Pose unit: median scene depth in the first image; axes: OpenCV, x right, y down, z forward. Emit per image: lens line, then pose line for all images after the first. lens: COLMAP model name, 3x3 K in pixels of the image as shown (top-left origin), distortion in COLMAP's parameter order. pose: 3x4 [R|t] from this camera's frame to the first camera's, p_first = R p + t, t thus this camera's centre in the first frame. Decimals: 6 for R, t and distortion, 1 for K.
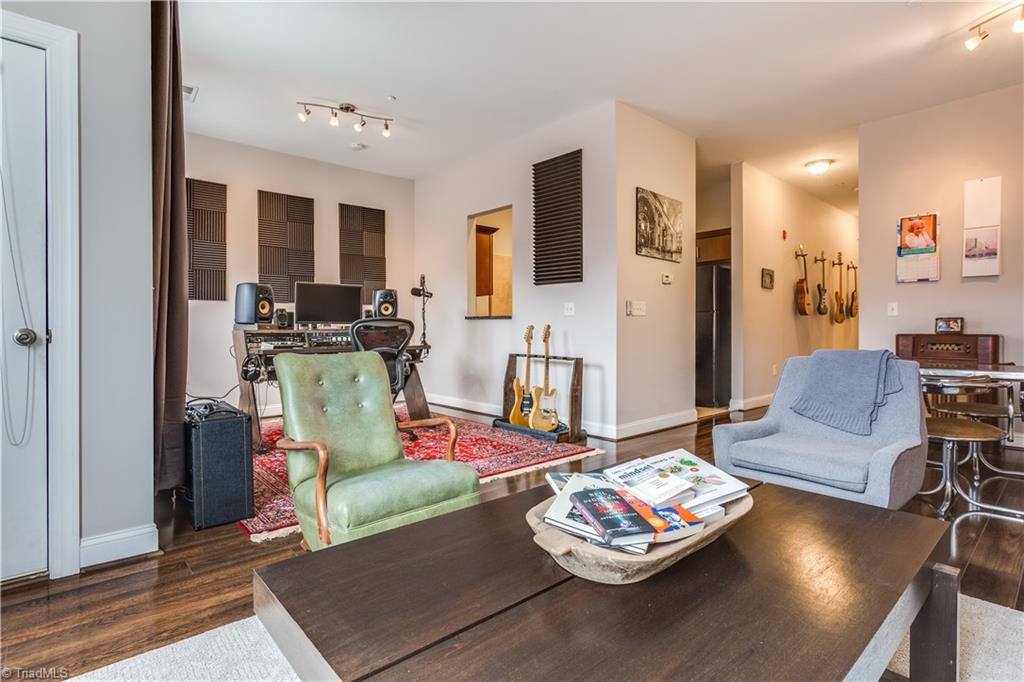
lens RADIAL K [[511.7, 0, 512.2], [0, 511.7, 326.5], [0, 0, 1]] dist [-0.000854, 0.000158]
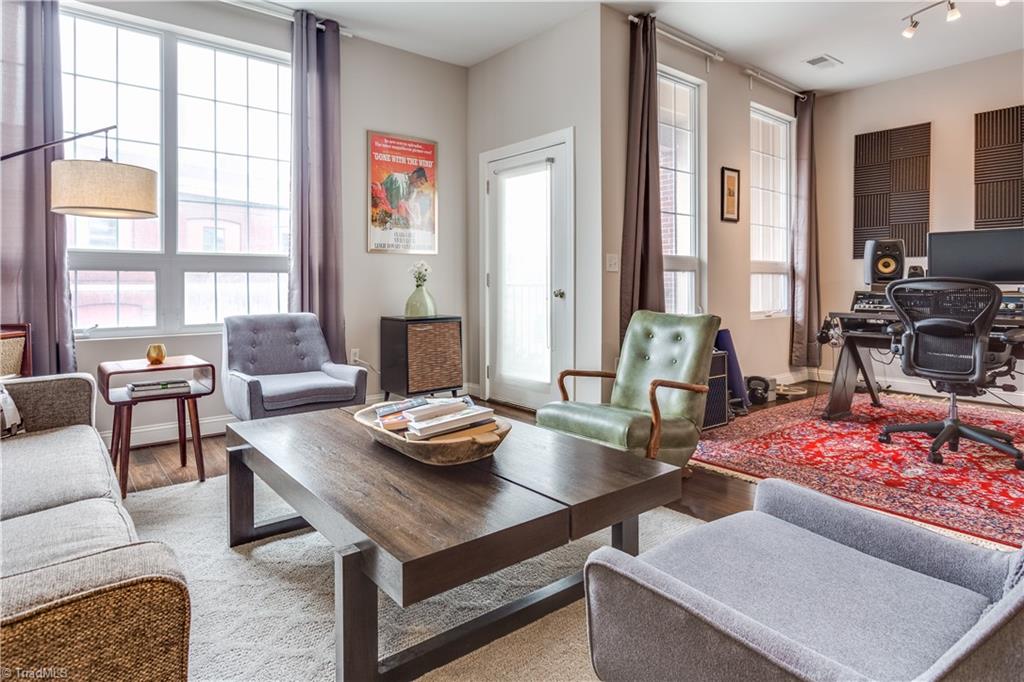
lens RADIAL K [[573.2, 0, 489.3], [0, 573.2, 283.2], [0, 0, 1]] dist [0.001910, 0.000172]
pose [[-0.071491, 0.005282, -0.997427, 0.514510], [0.000977, 0.999986, 0.005225, -0.011206], [0.997441, -0.000601, -0.071495, 0.355596]]
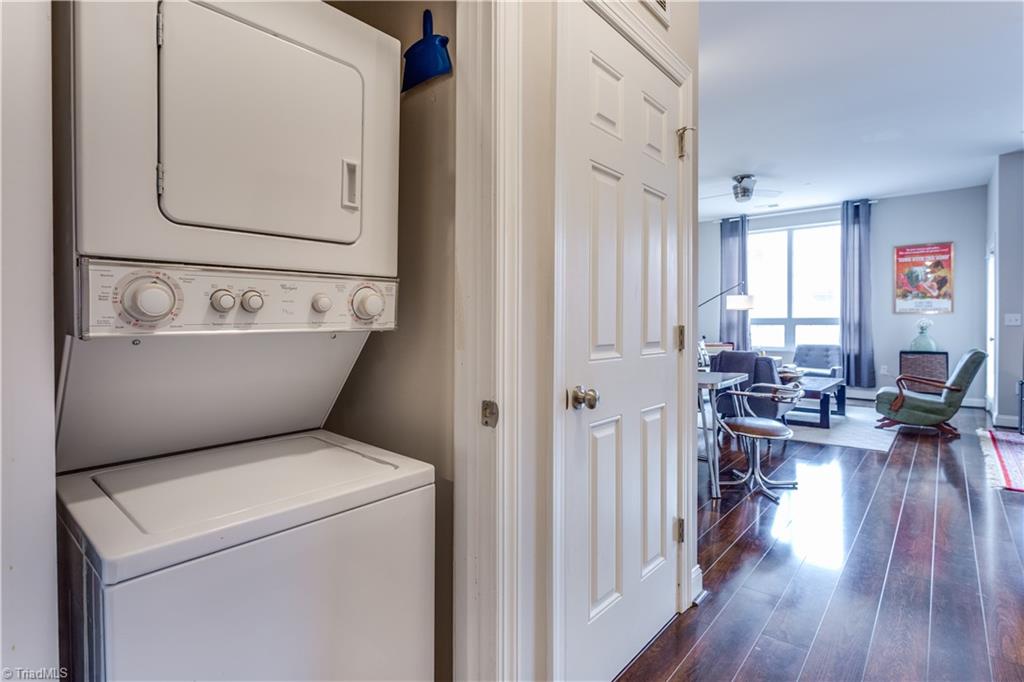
lens RADIAL K [[511.7, 0, 512.2], [0, 511.7, 326.5], [0, 0, 1]] dist [-0.000854, 0.000158]
pose [[-0.990591, 0.002659, -0.136831, 0.936120], [0.002032, 0.999987, 0.004720, -0.029219], [0.136842, 0.004398, -0.990583, 1.467872]]
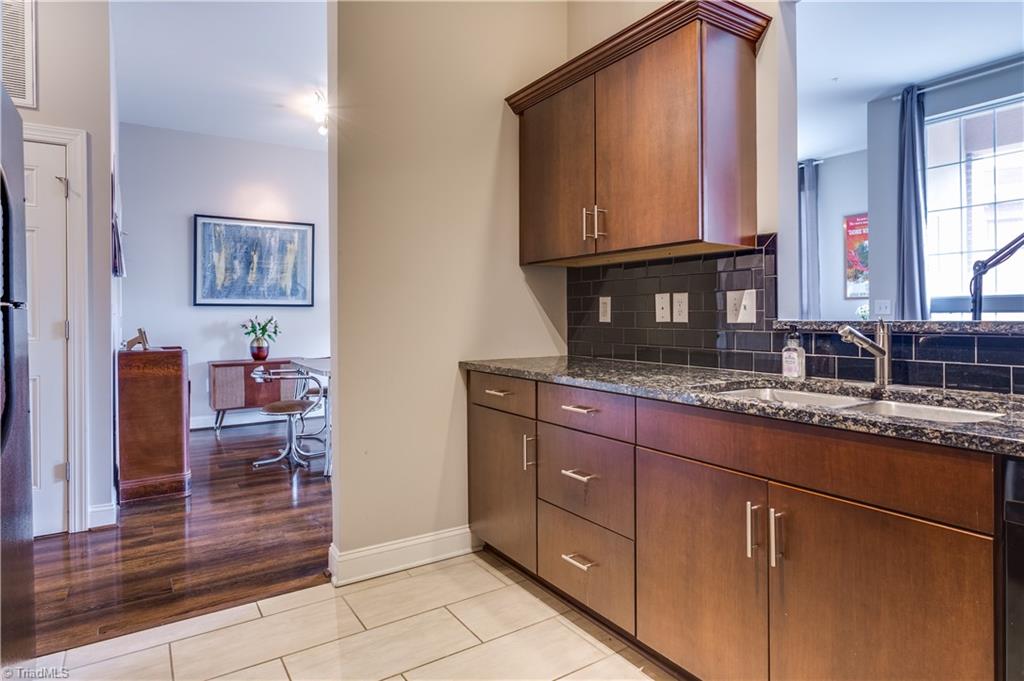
lens RADIAL K [[587.5, 0, 512.0], [0, 587.5, 313.5], [0, 0, 1]] dist [-0.001232, -0.000195]
pose [[-0.986785, 0.009621, 0.161752, 0.142903], [0.009570, 0.999954, -0.001091, -0.030748], [-0.161755, 0.000471, -0.986831, 1.630021]]
